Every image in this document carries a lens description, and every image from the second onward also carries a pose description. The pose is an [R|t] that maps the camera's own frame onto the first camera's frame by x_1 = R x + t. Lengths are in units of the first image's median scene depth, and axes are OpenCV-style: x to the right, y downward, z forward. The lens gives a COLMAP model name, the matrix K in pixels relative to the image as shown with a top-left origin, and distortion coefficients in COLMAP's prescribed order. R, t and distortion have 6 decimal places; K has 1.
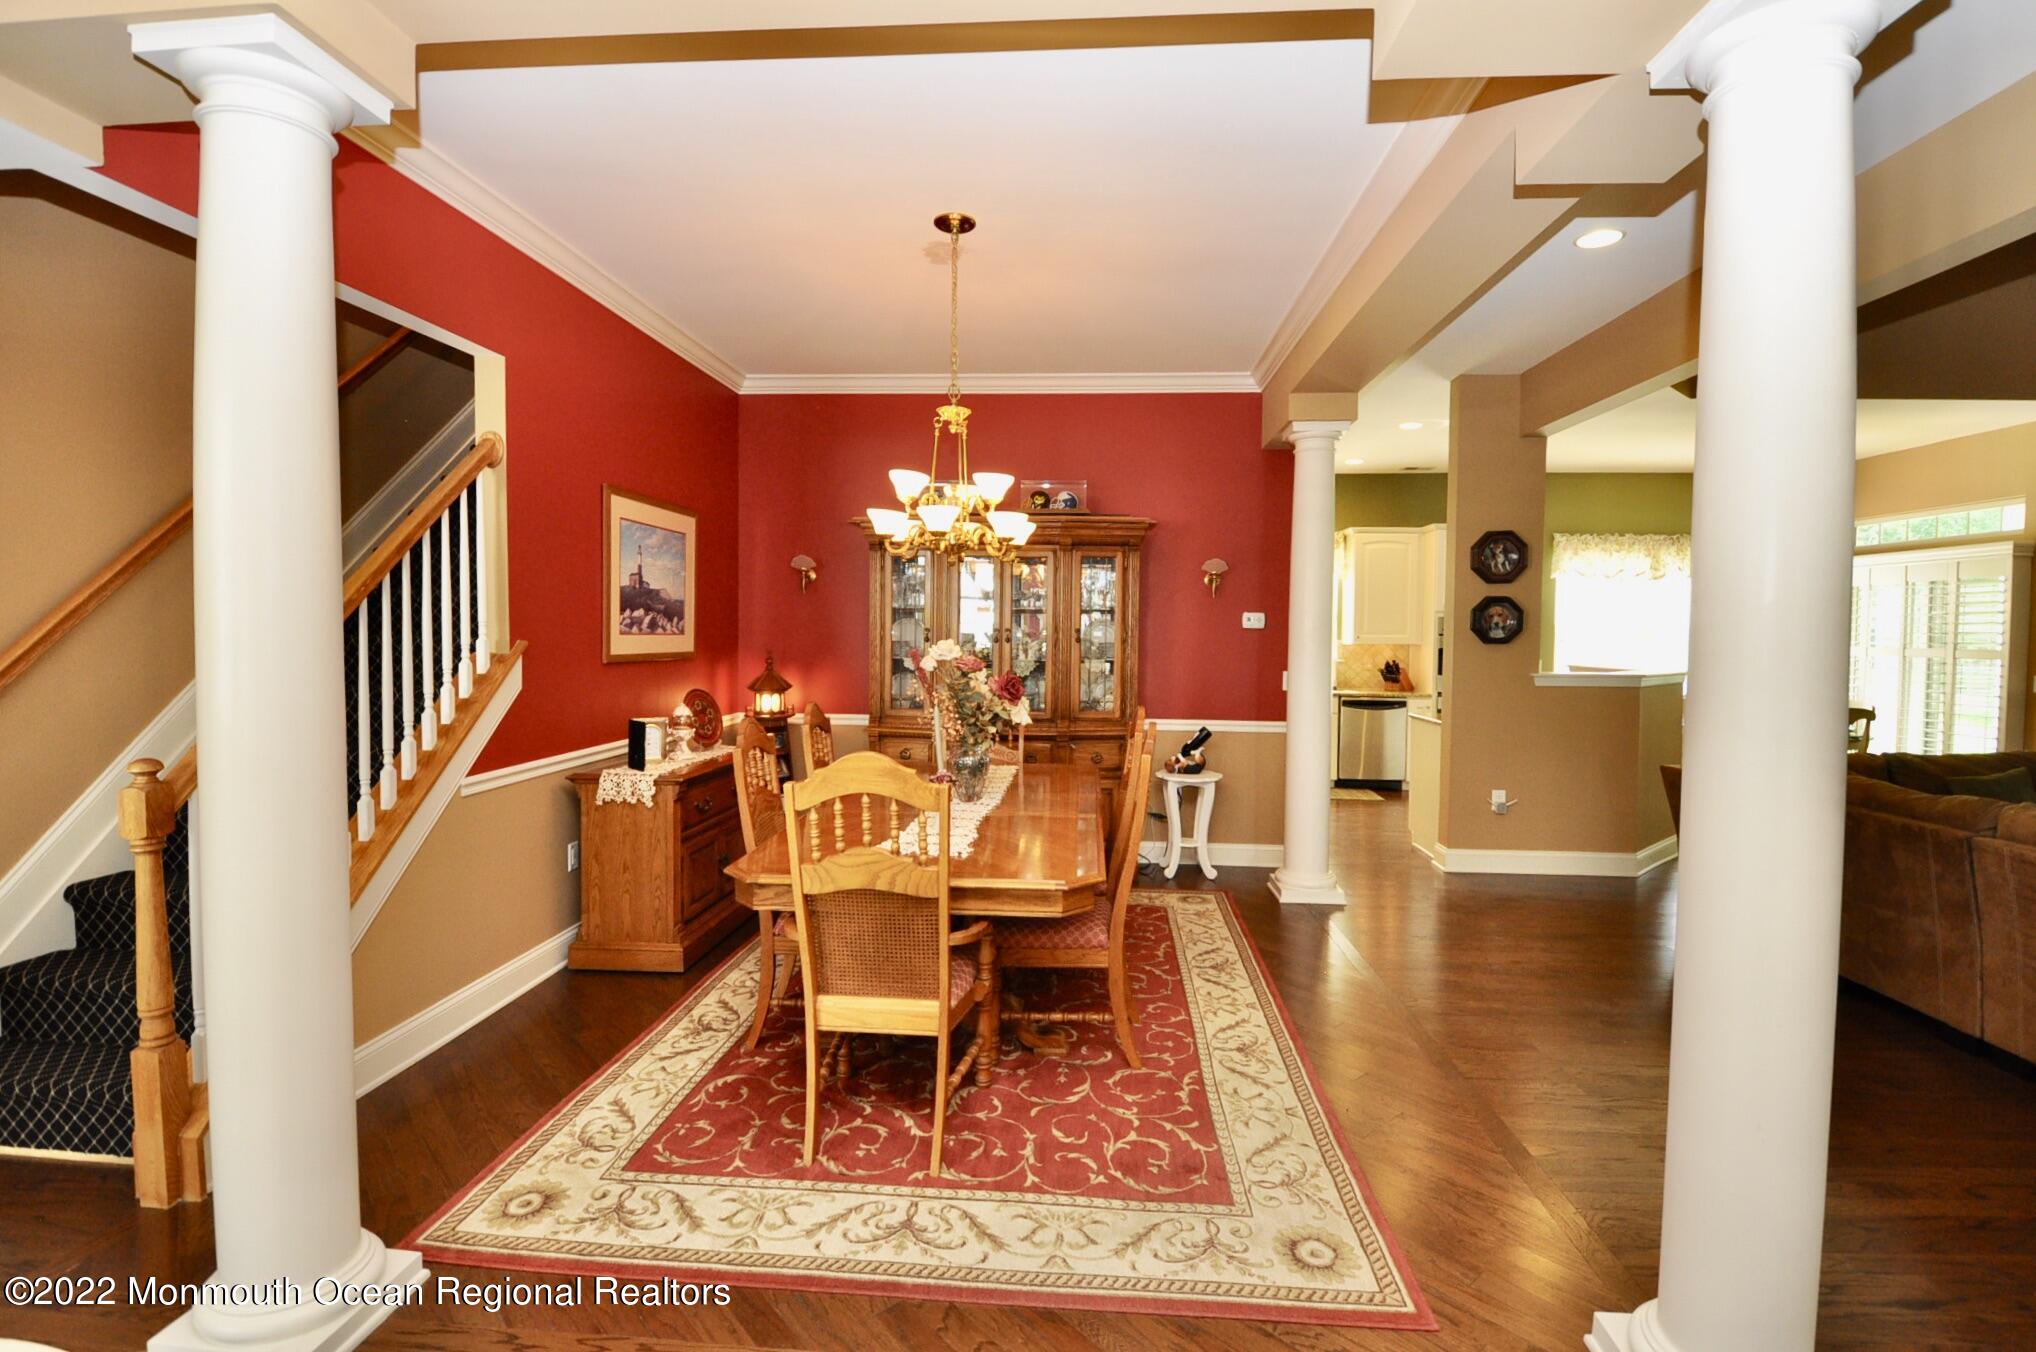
lens RADIAL K [[916.2, 0, 1017.0], [0, 916.2, 673.2], [0, 0, 1]] dist [0.002407, -0.011014]
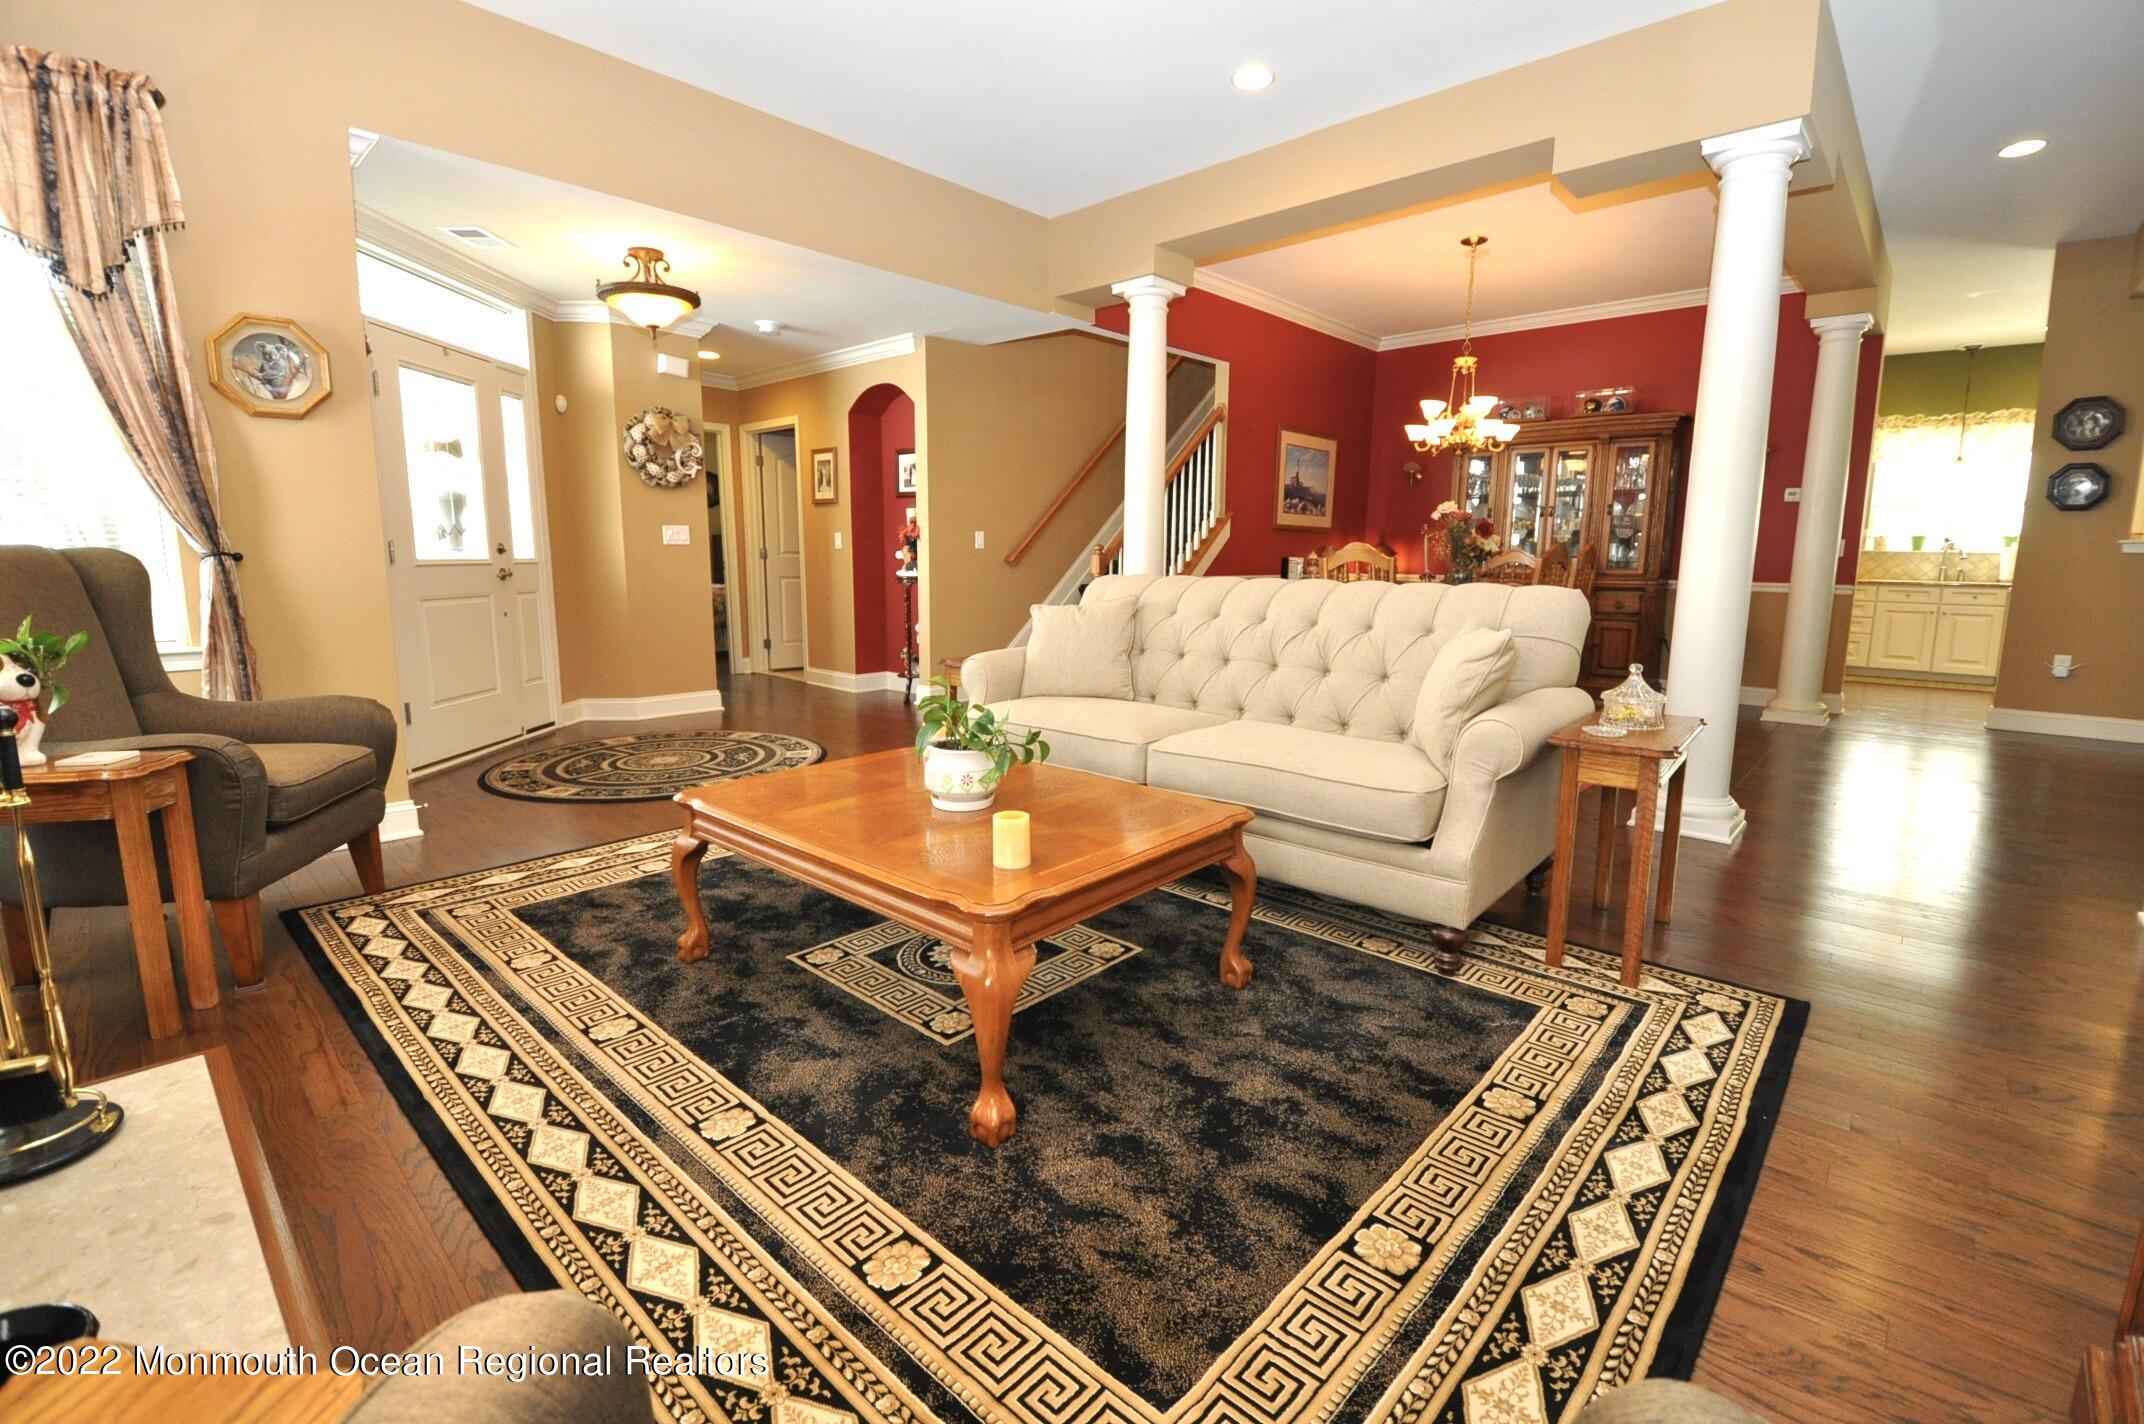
lens RADIAL K [[939.3, 0, 1105.8], [0, 939.3, 716.2], [0, 0, 1]] dist [0.001212, -0.018893]
pose [[0.791368, 0.093946, -0.604078, 0.477386], [-0.026632, 0.992482, 0.119462, 0.157729], [0.610759, -0.078450, 0.787920, -0.739970]]
